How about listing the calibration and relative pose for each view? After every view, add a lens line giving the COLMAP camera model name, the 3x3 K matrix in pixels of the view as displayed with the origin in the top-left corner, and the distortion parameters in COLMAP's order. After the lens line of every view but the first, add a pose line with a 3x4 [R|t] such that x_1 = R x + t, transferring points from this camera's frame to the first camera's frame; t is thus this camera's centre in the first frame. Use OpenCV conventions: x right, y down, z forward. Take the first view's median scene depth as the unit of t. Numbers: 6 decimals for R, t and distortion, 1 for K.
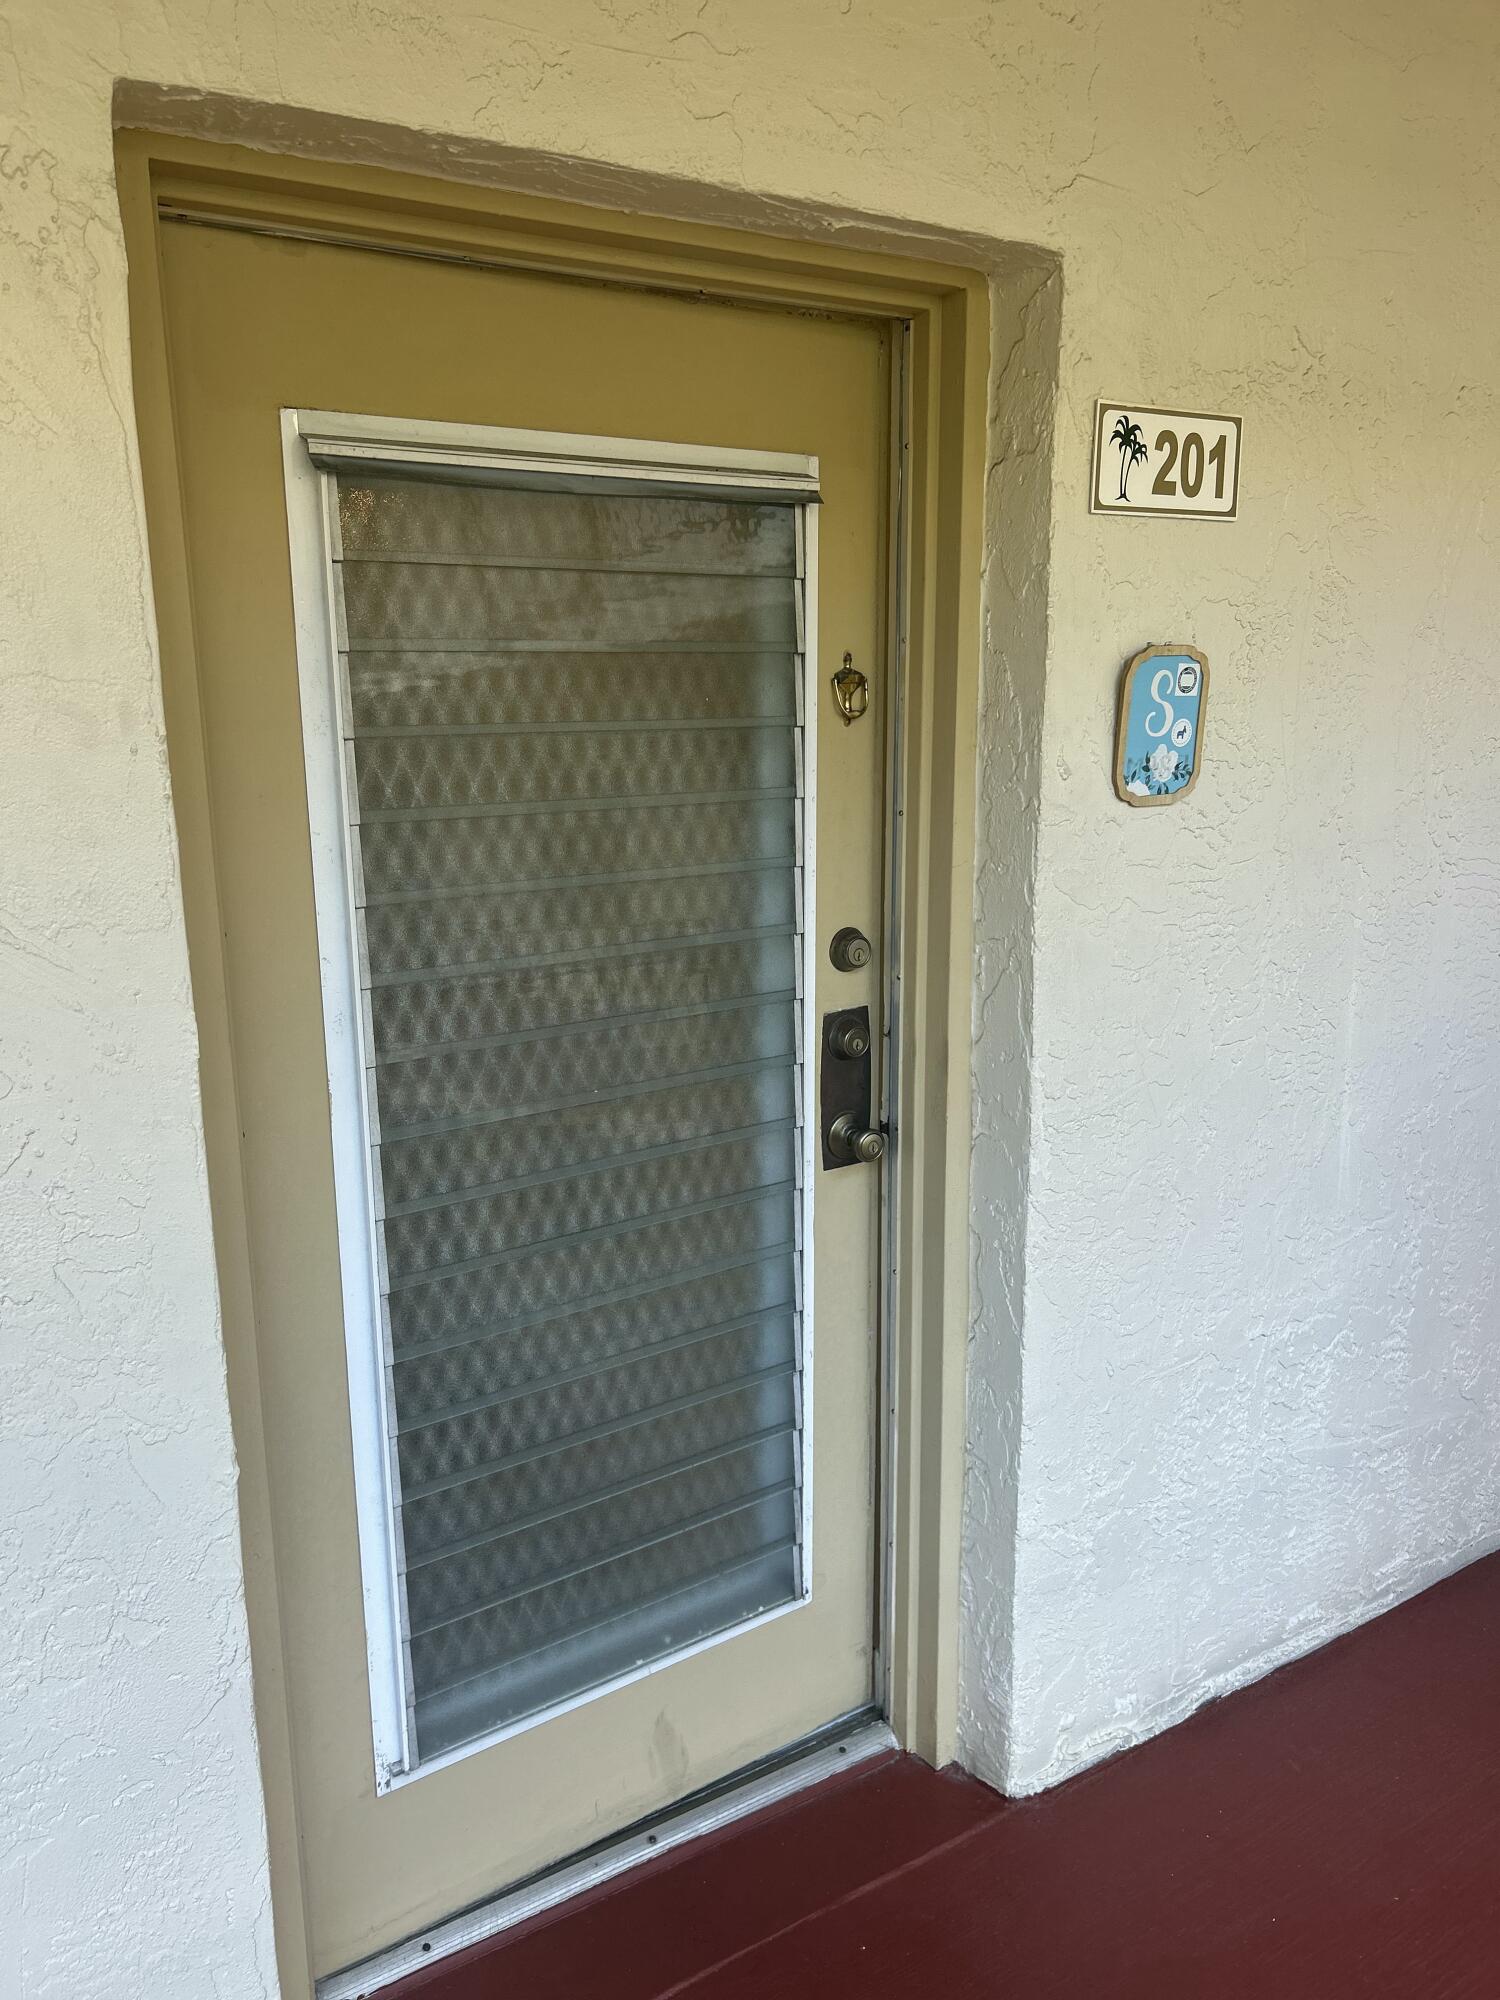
lens RADIAL K [[1519.0, 0, 751.0], [0, 1519.0, 1000.4], [0, 0, 1]] dist [0.055680, -0.056751]
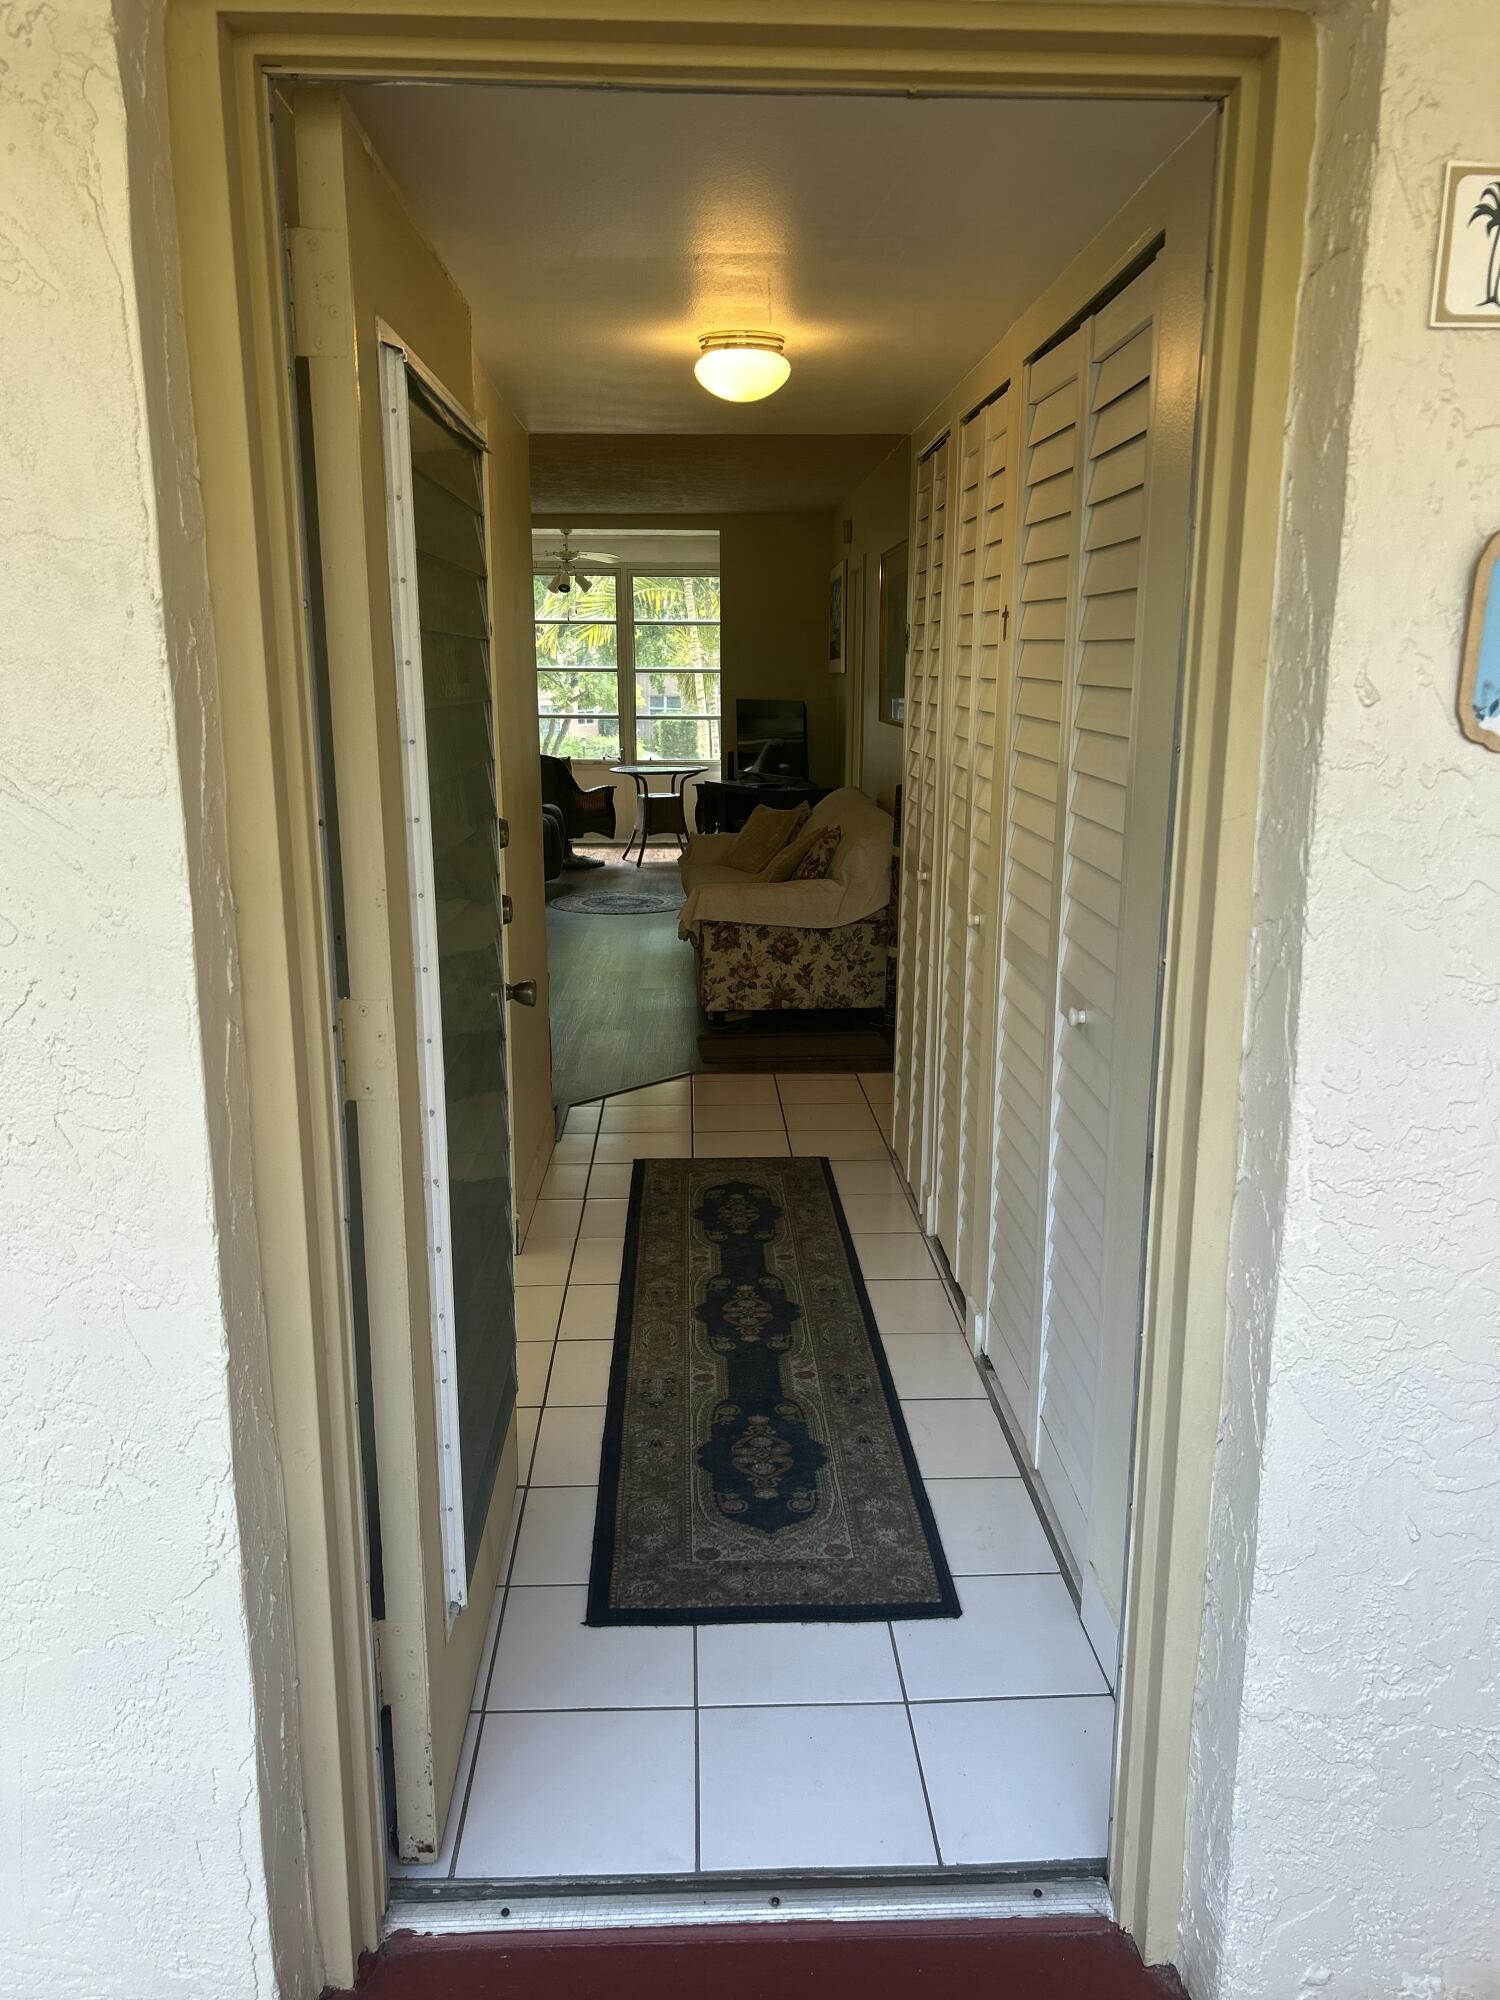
lens RADIAL K [[1519.0, 0, 790.2], [0, 1519.0, 1012.6], [0, 0, 1]] dist [0.055680, -0.056751]
pose [[0.868306, 0.120884, -0.481073, 0.347799], [-0.118902, 0.992298, 0.034734, 0.006962], [0.481567, 0.027041, 0.875992, 0.242921]]
